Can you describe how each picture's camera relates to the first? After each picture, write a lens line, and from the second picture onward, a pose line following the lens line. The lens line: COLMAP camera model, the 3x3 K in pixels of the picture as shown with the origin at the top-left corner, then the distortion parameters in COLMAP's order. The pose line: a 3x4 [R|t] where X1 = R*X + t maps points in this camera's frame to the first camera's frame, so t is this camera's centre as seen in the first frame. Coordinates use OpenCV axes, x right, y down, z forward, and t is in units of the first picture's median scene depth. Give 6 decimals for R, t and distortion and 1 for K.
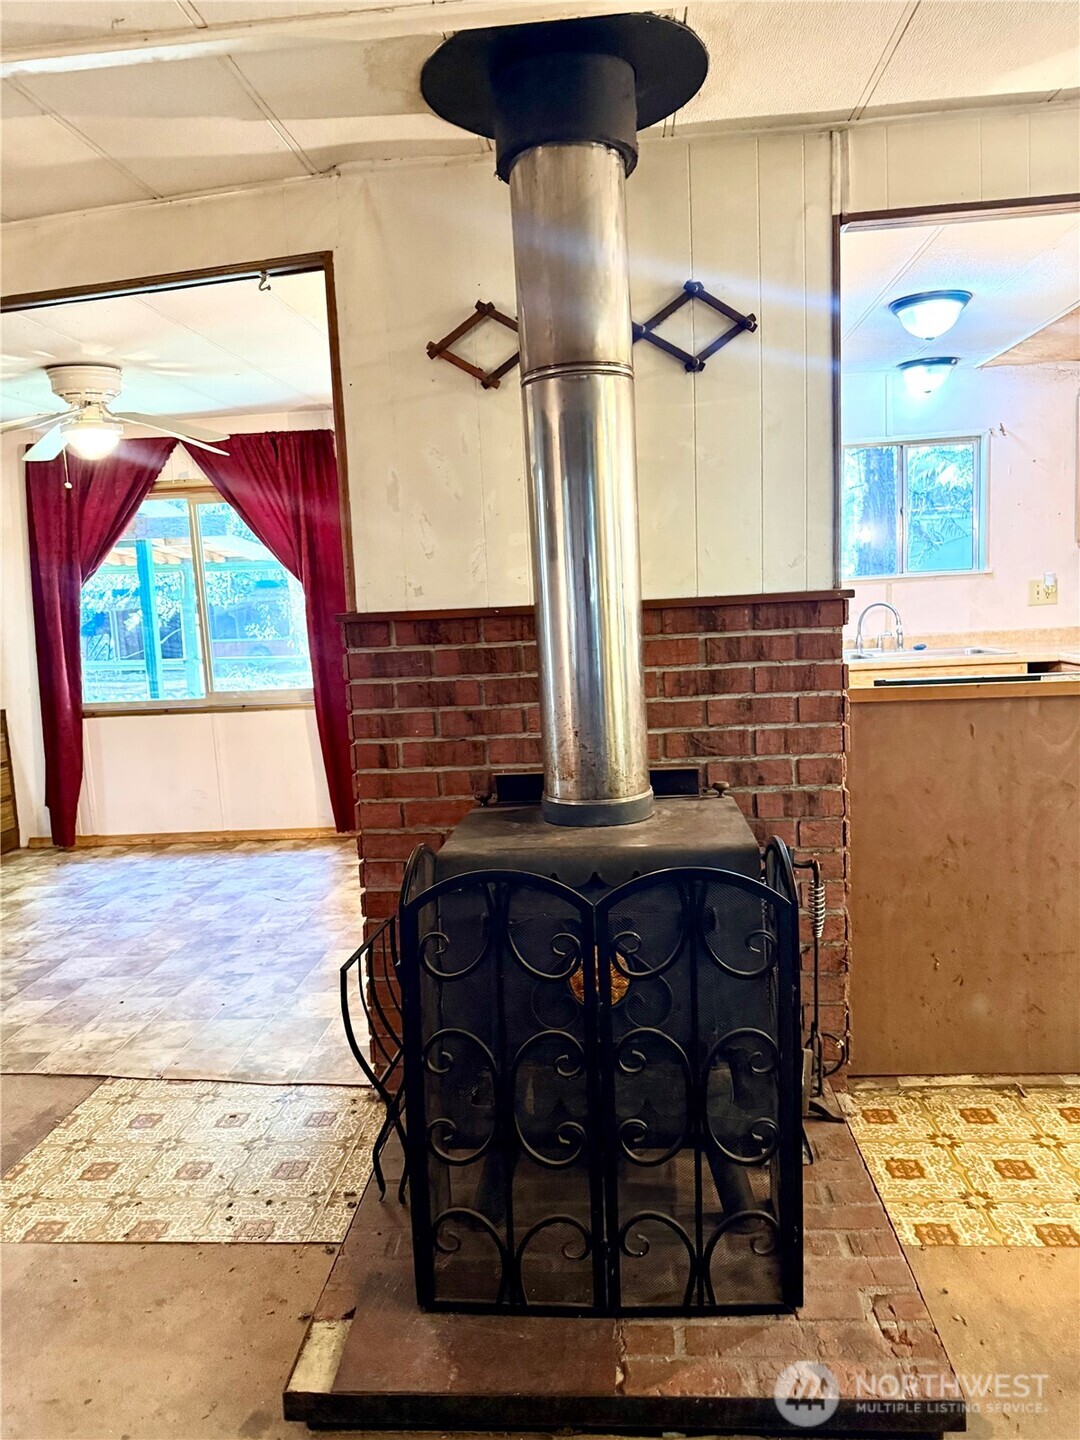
lens RADIAL K [[1019.4, 0, 537.2], [0, 1019.4, 723.5], [0, 0, 1]] dist [0.096050, -0.169323]
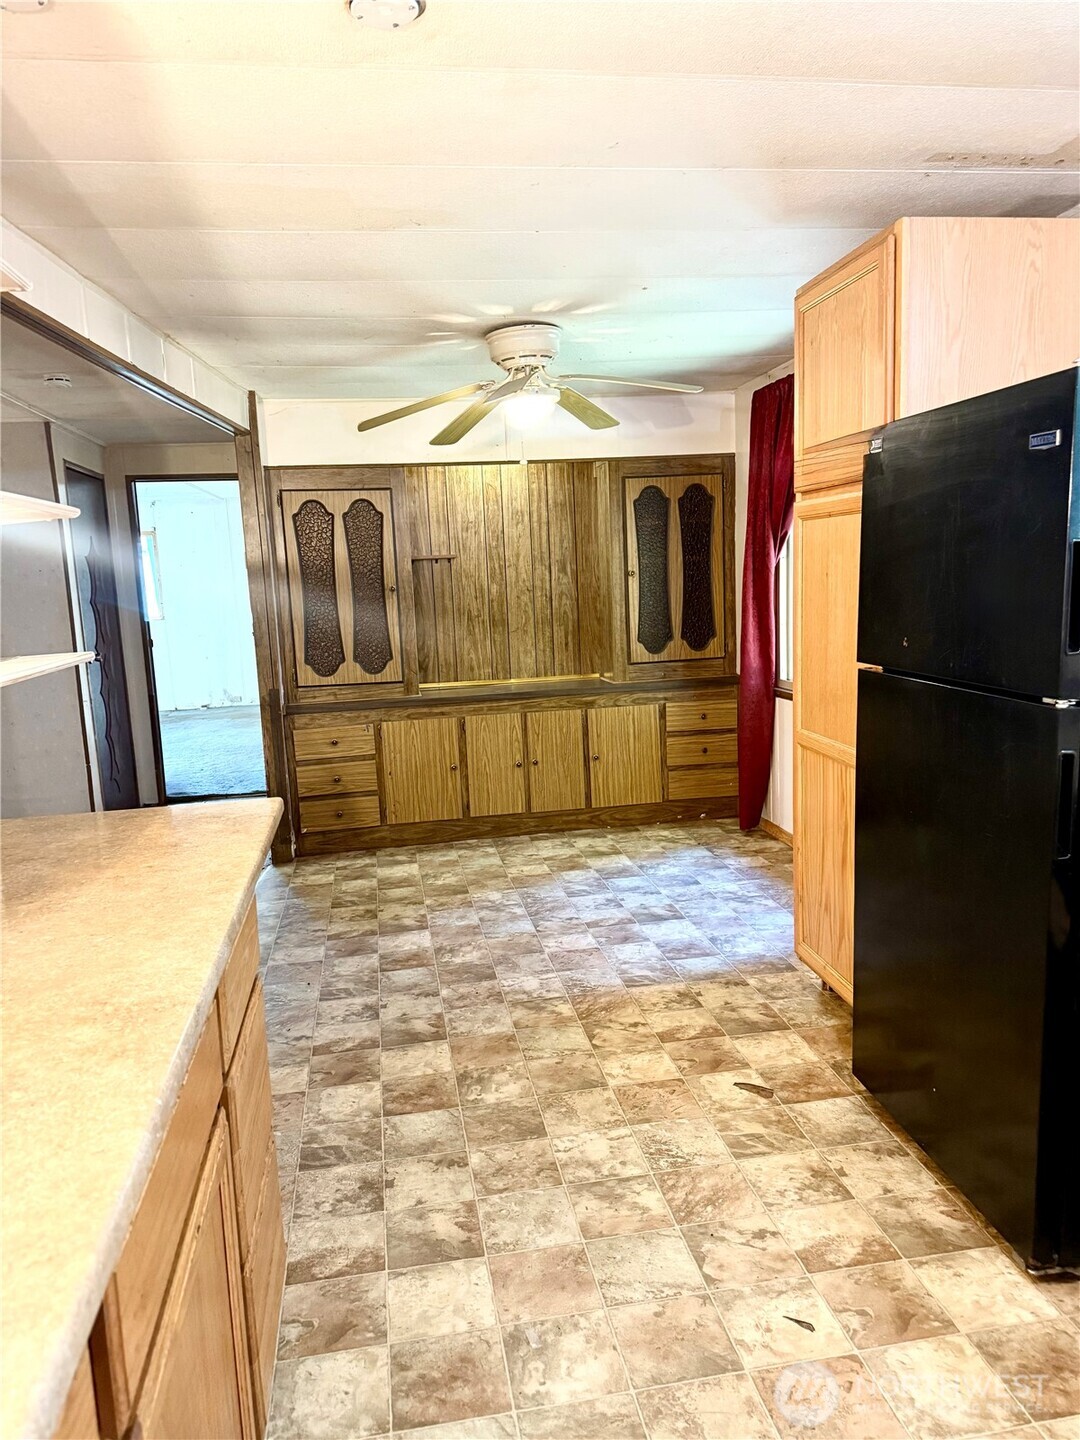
lens RADIAL K [[1001.3, 0, 536.7], [0, 1001.3, 726.7], [0, 0, 1]] dist [0.168887, -0.327513]
pose [[0.246892, 0.180106, -0.952159, 0.776201], [-0.088433, 0.982664, 0.162946, -0.229566], [0.964999, 0.043972, 0.258539, 1.246655]]
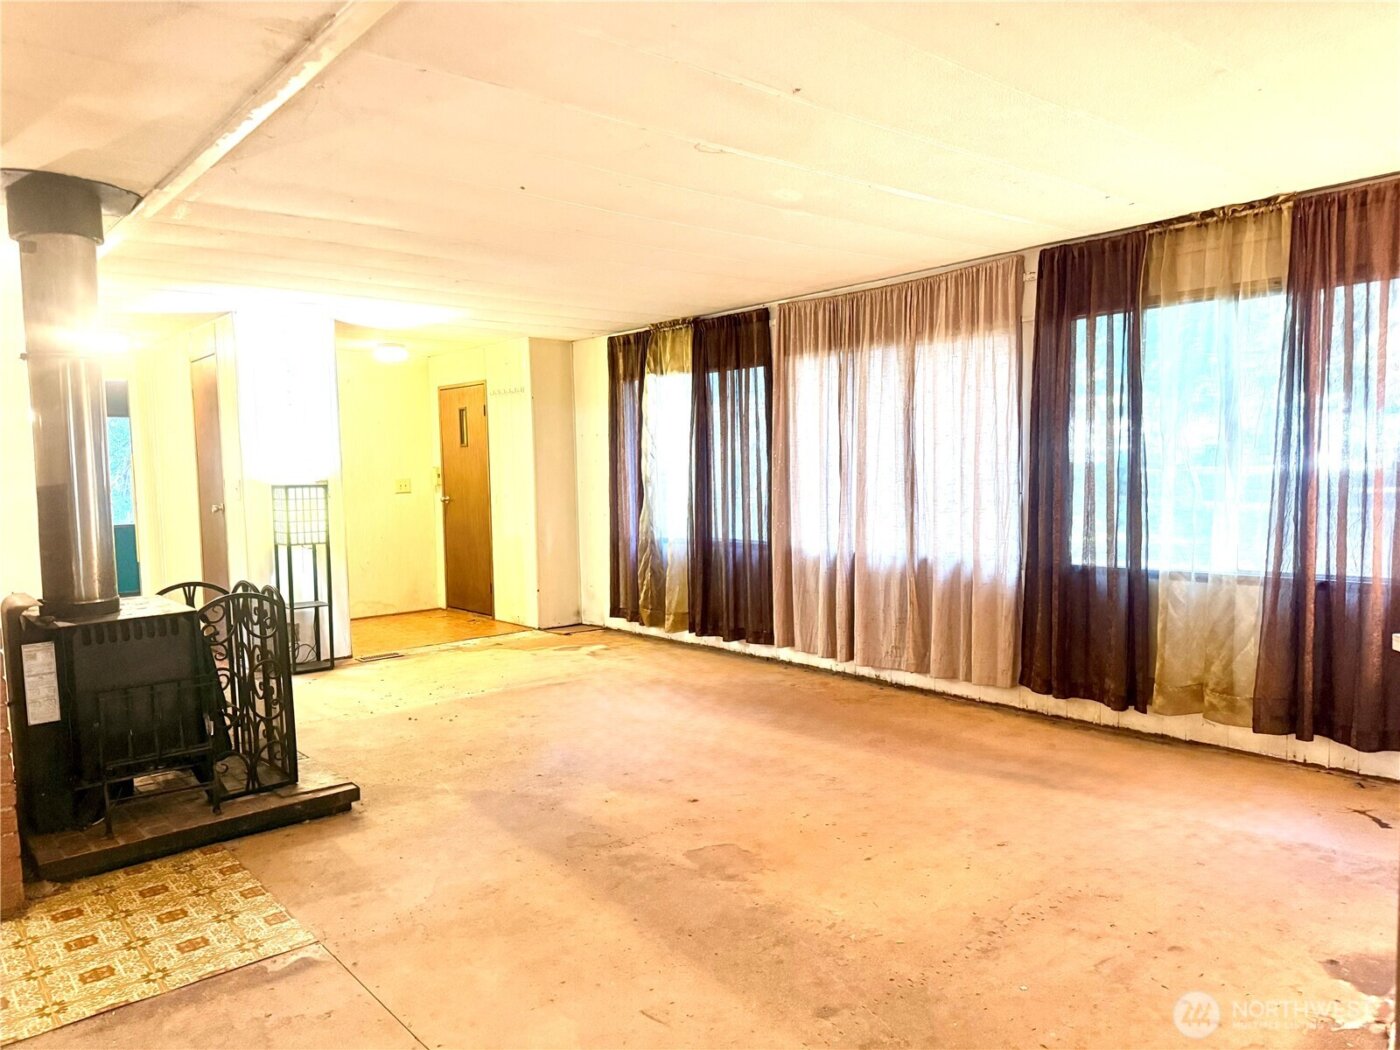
lens RADIAL K [[984.9, 0, 700.0], [0, 984.9, 525.0], [0, 0, 1]] dist [0.083040, -0.099949]
pose [[-0.709091, 0.016411, 0.704926, -1.530814], [0.149209, 0.980582, 0.127263, -0.092180], [-0.689149, 0.195422, -0.697771, 1.206745]]
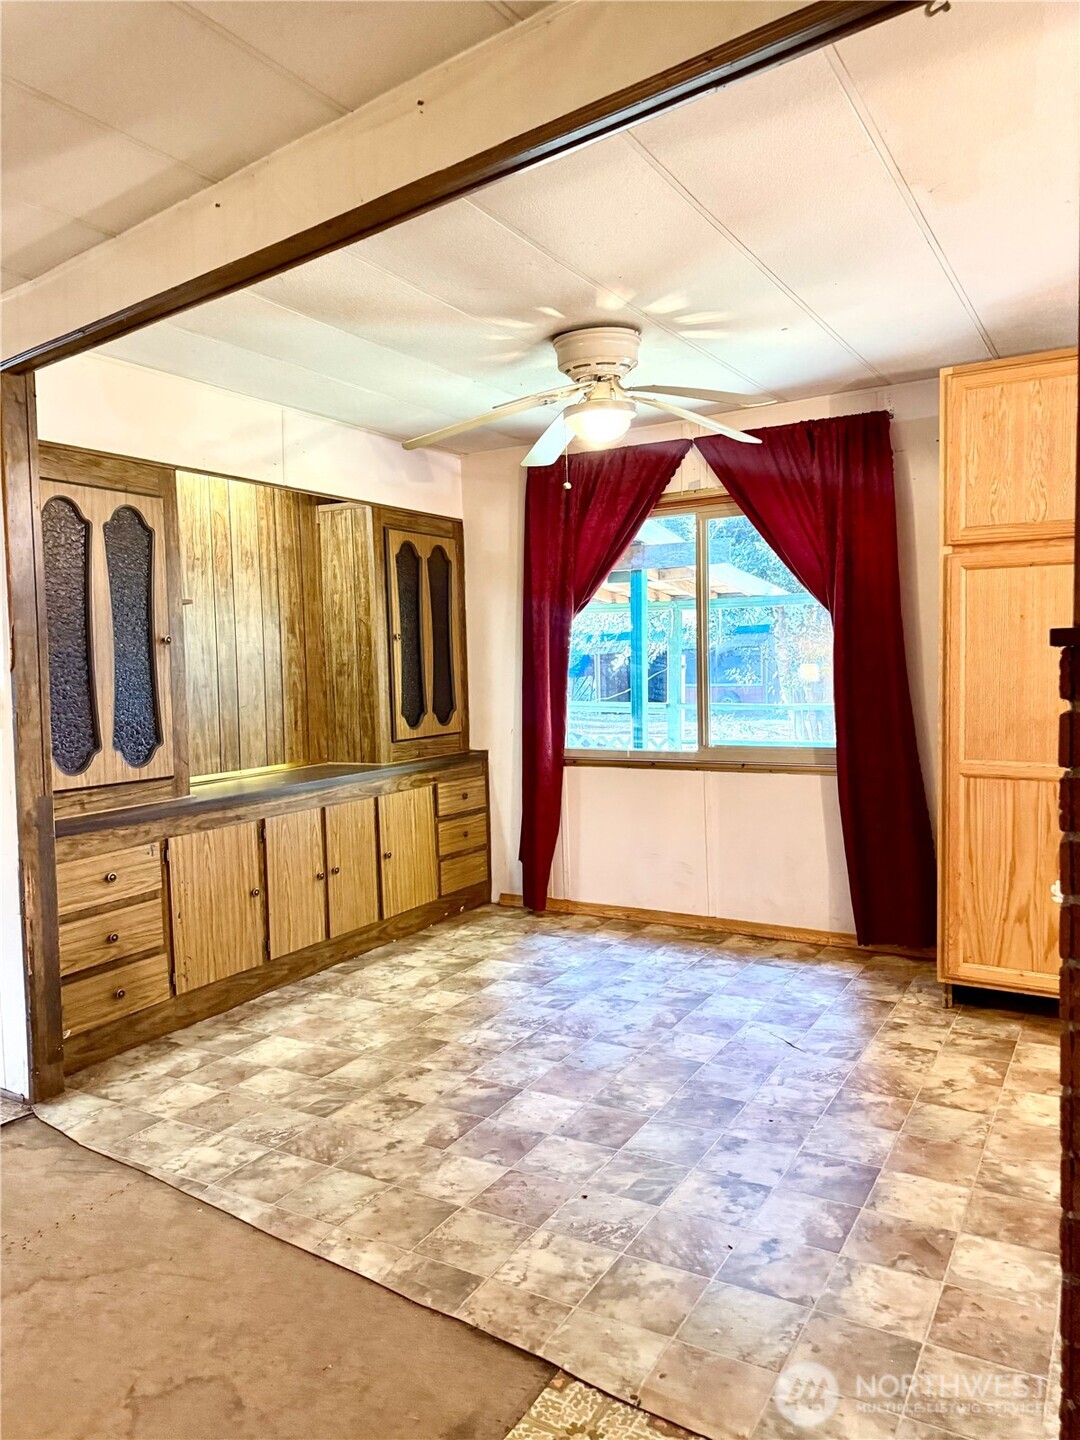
lens RADIAL K [[1003.1, 0, 534.5], [0, 1003.1, 717.7], [0, 0, 1]] dist [0.164001, -0.330382]
pose [[0.900402, 0.050727, -0.432092, -0.201463], [-0.072888, 0.996730, -0.034871, -0.031830], [0.428910, 0.062892, 0.901155, 0.458437]]
